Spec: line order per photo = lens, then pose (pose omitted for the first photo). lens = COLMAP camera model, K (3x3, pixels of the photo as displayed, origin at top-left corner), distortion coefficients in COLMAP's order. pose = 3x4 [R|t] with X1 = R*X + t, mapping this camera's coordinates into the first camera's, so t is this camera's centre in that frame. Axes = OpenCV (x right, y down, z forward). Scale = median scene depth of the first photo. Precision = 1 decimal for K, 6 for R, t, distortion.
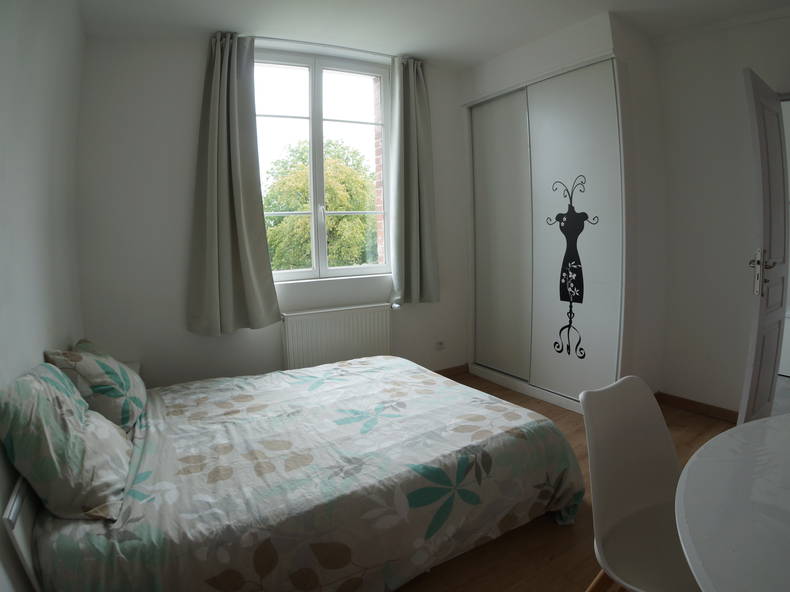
lens RADIAL K [[441.5, 0, 395.0], [0, 441.5, 296.0], [0, 0, 1]] dist [-0.237433, 0.047765]
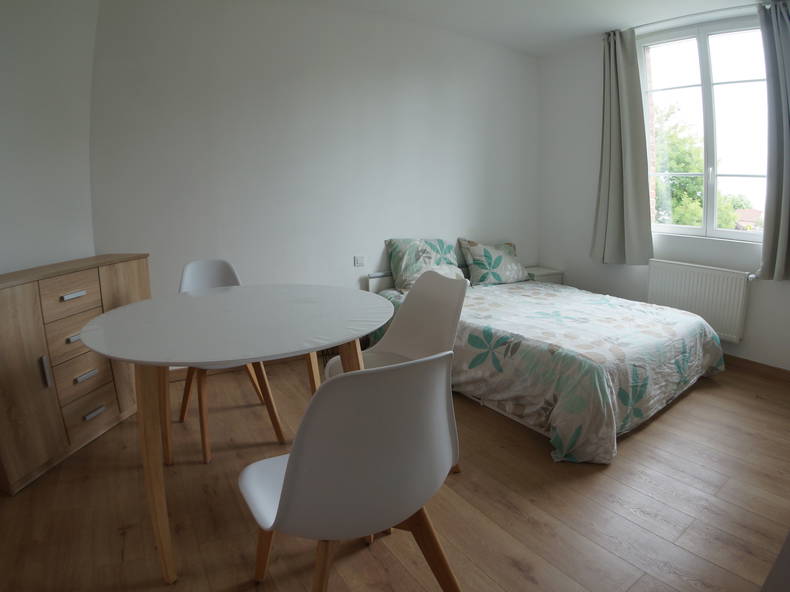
lens RADIAL K [[441.5, 0, 395.0], [0, 441.5, 296.0], [0, 0, 1]] dist [-0.237433, 0.047765]
pose [[0.019012, 0.222534, -0.974740, 1.319944], [-0.113948, 0.969046, 0.219011, -0.028775], [0.993305, 0.106906, 0.043781, 0.453501]]
